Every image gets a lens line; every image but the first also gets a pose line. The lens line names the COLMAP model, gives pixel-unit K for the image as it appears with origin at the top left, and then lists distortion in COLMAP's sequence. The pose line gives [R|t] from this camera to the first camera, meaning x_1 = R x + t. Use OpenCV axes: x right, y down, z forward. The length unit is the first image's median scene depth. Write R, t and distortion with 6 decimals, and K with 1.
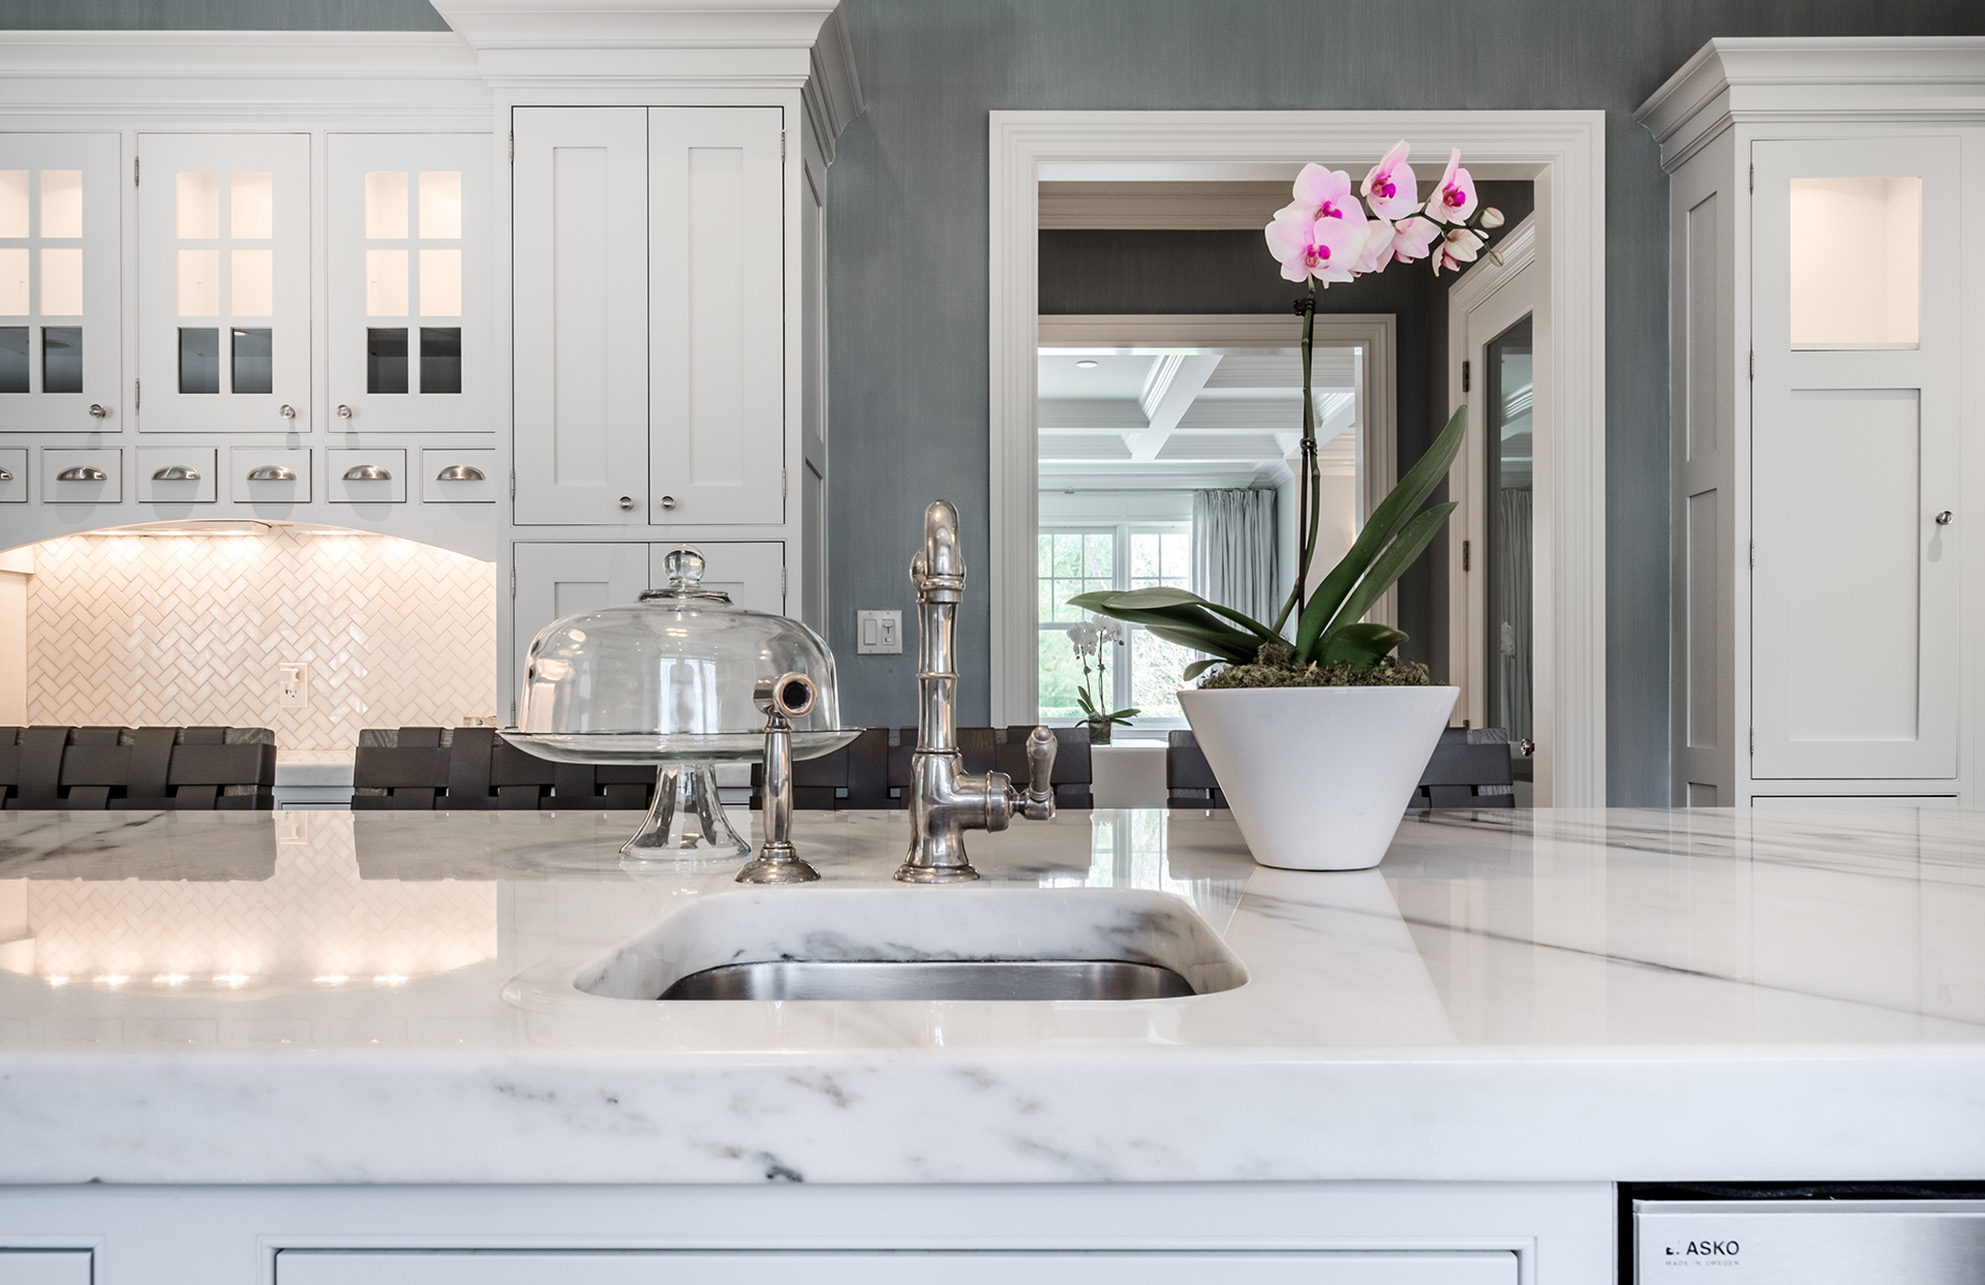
lens RADIAL K [[1475.2, 0, 980.7], [0, 1475.2, 678.1], [0, 0, 1]] dist [-0.008496, -0.005369]
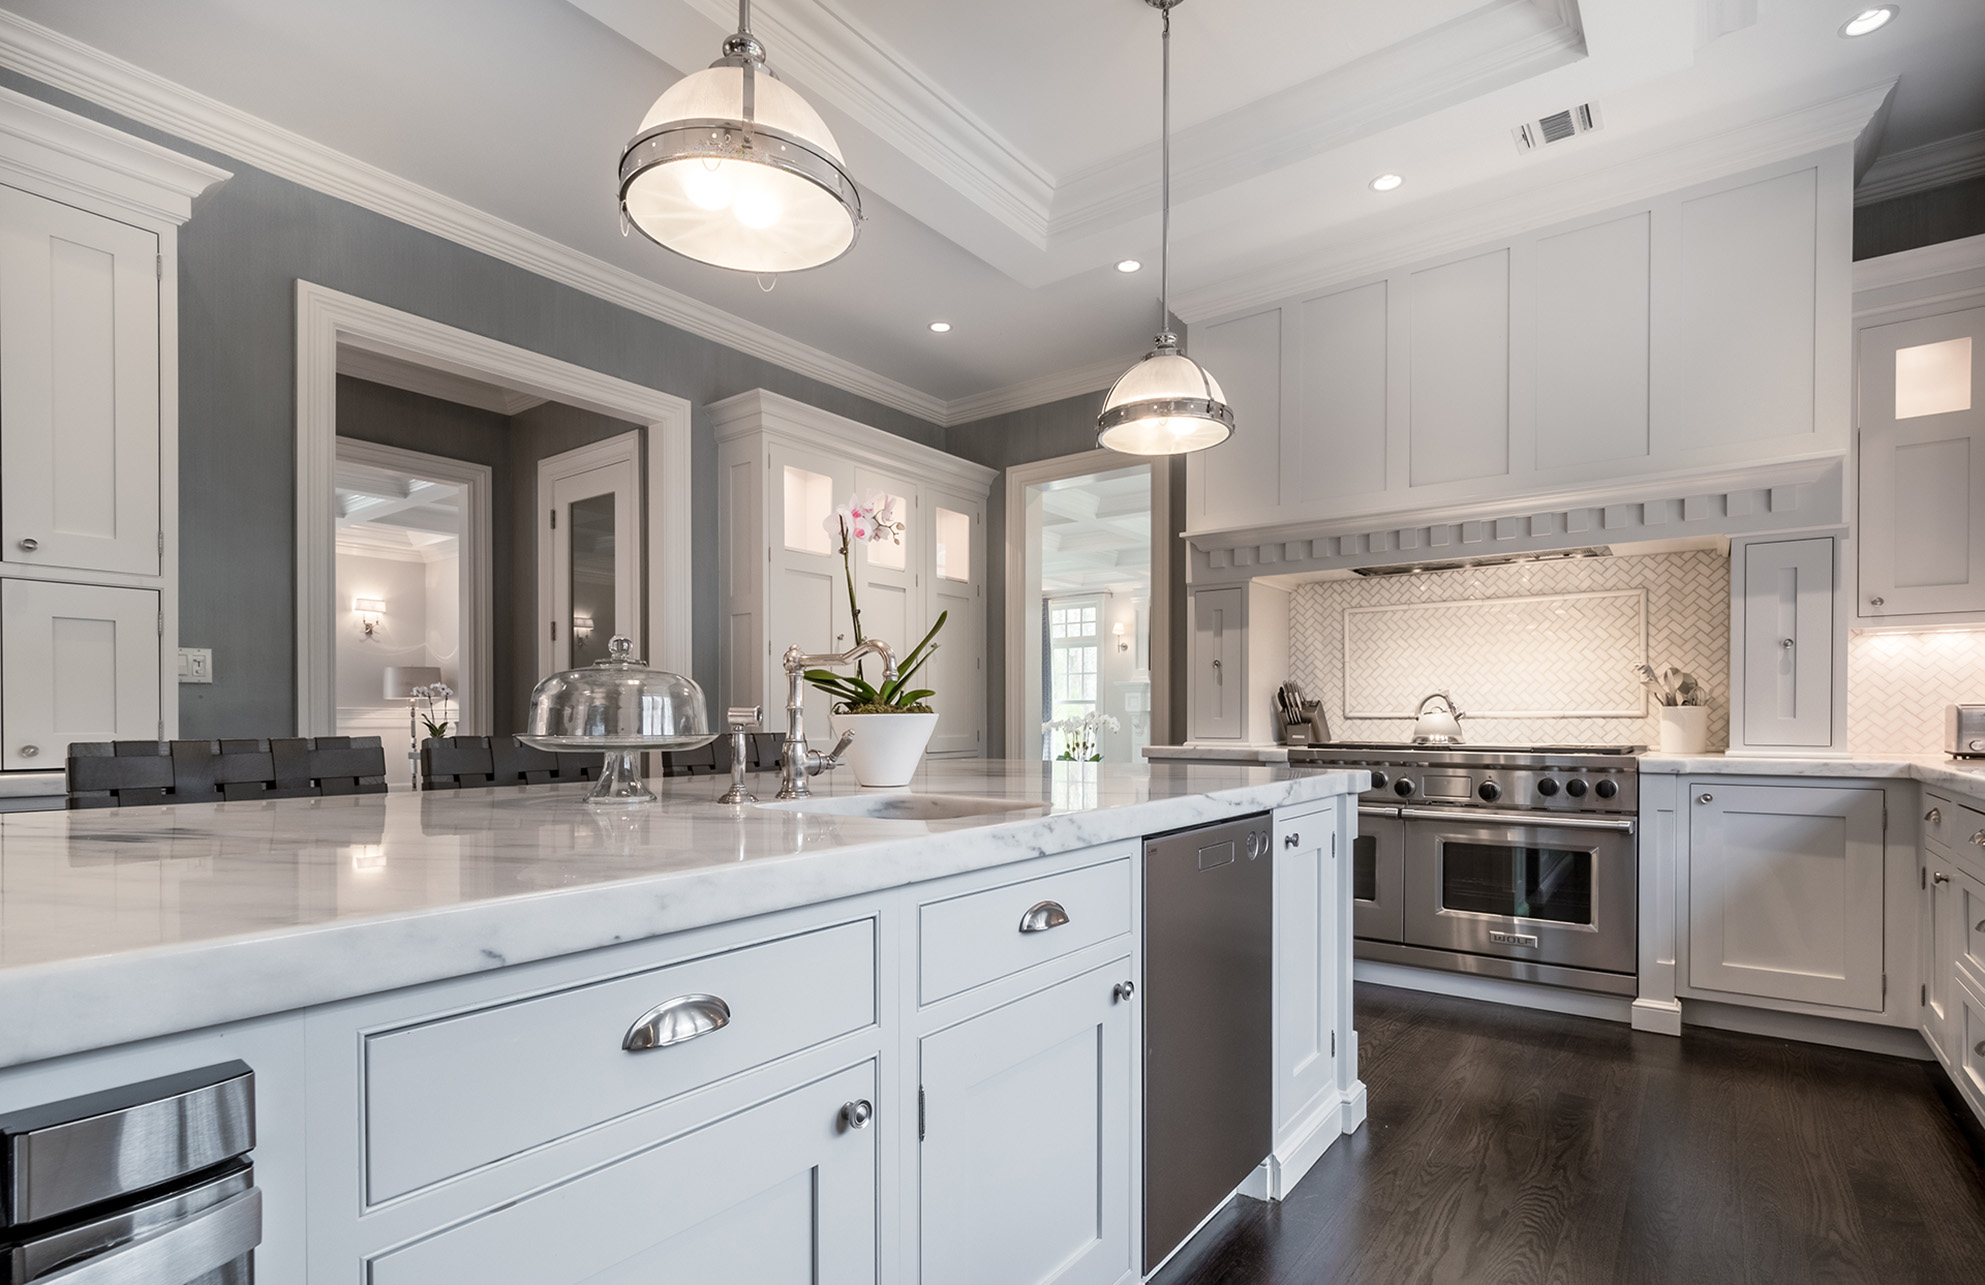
lens RADIAL K [[952.9, 0, 1007.5], [0, 952.9, 727.2], [0, 0, 1]] dist [0.004742, -0.000653]
pose [[0.585498, -0.009043, 0.810623, -0.357068], [-0.013026, 0.999704, 0.020560, -0.002907], [-0.810569, -0.022597, 0.585207, -0.048510]]
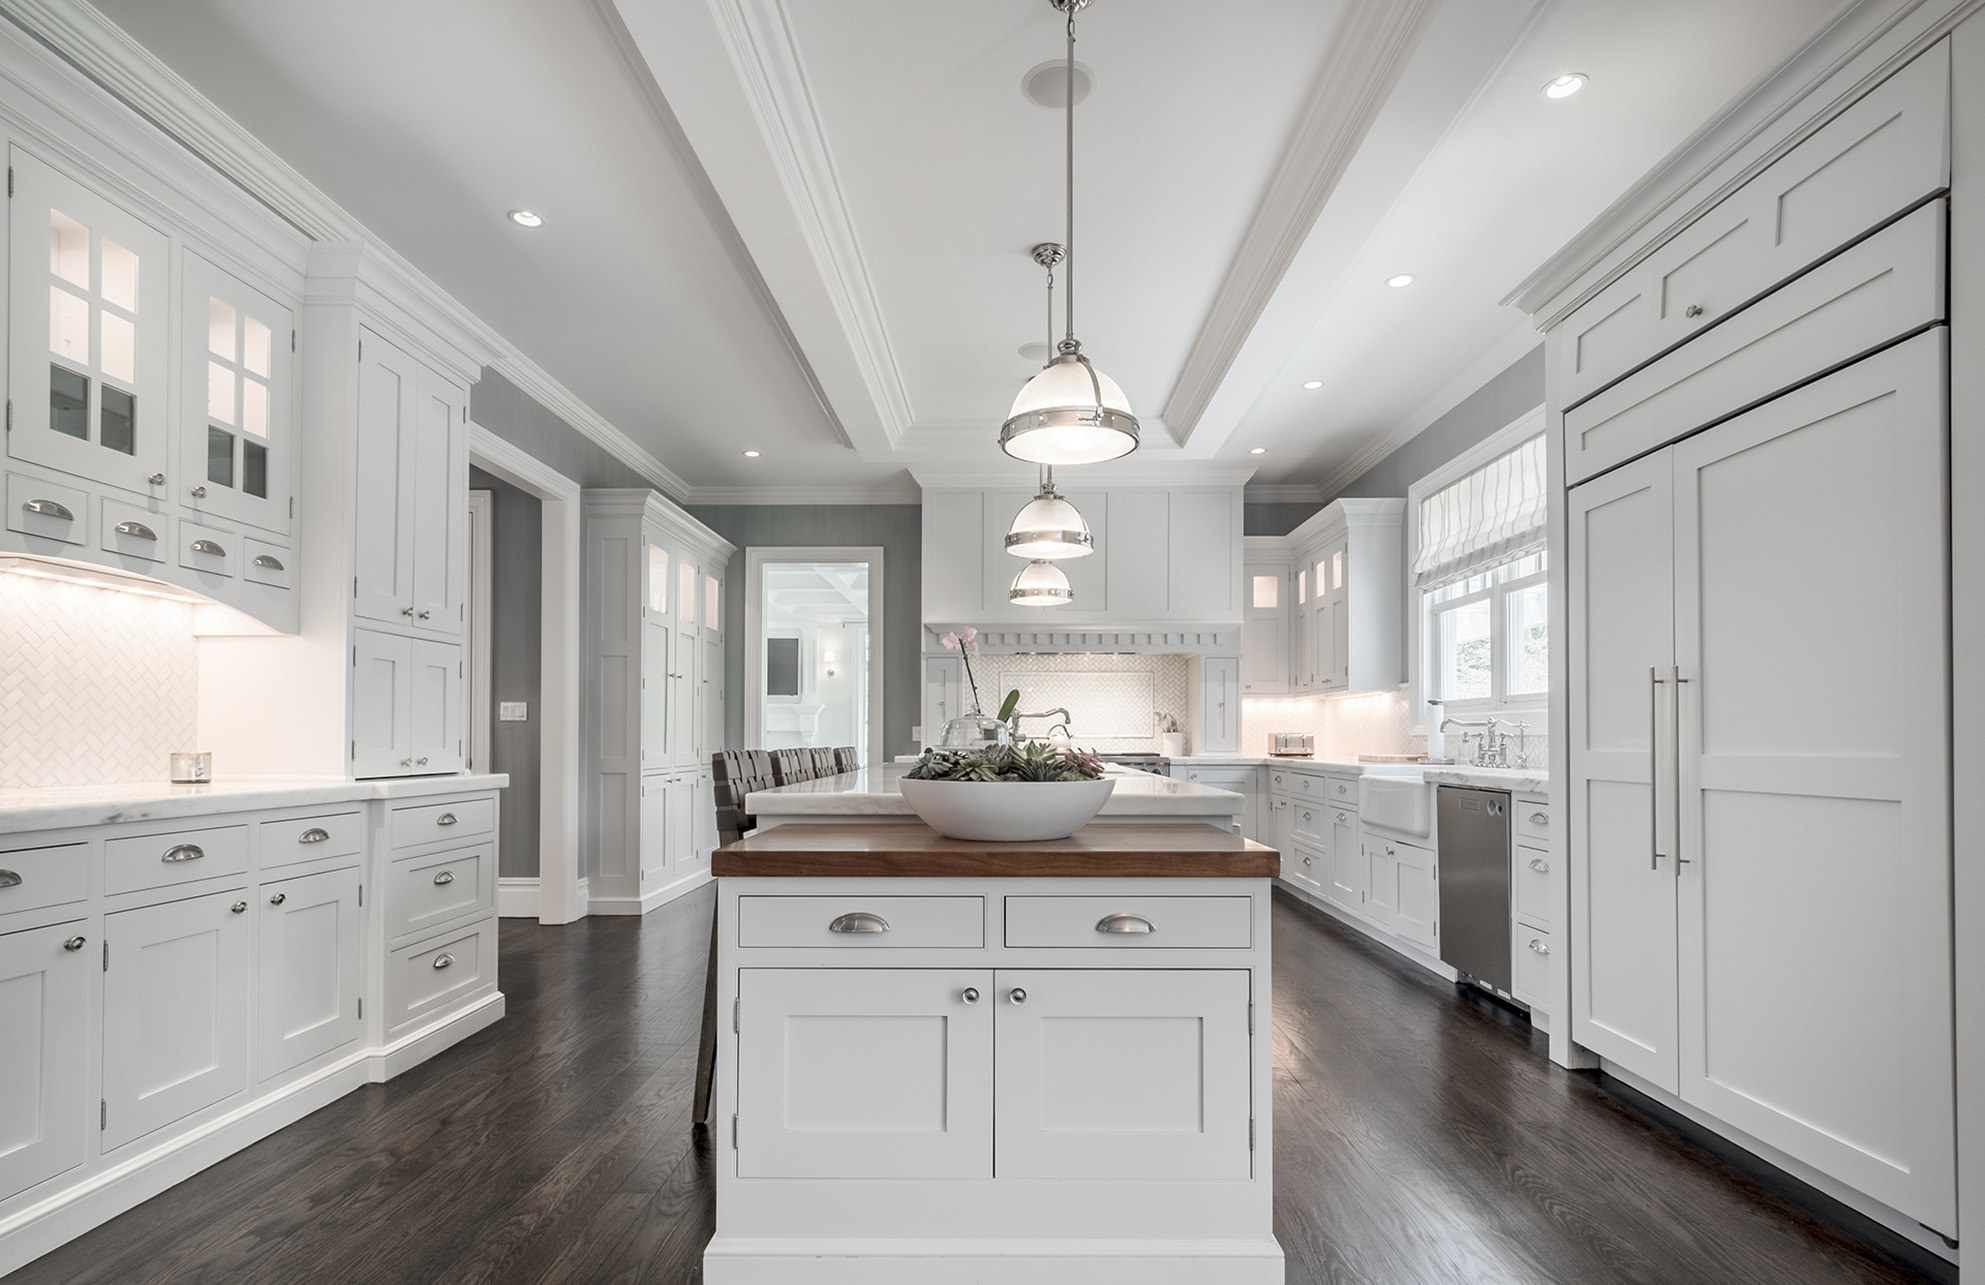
lens RADIAL K [[952.9, 0, 993.5], [0, 952.9, 724.0], [0, 0, 1]] dist [0.004742, -0.000653]
pose [[0.002145, 0.013304, 0.999909, -1.188780], [-0.017926, 0.999751, -0.013264, 0.002227], [-0.999837, -0.017896, 0.002383, 0.361157]]
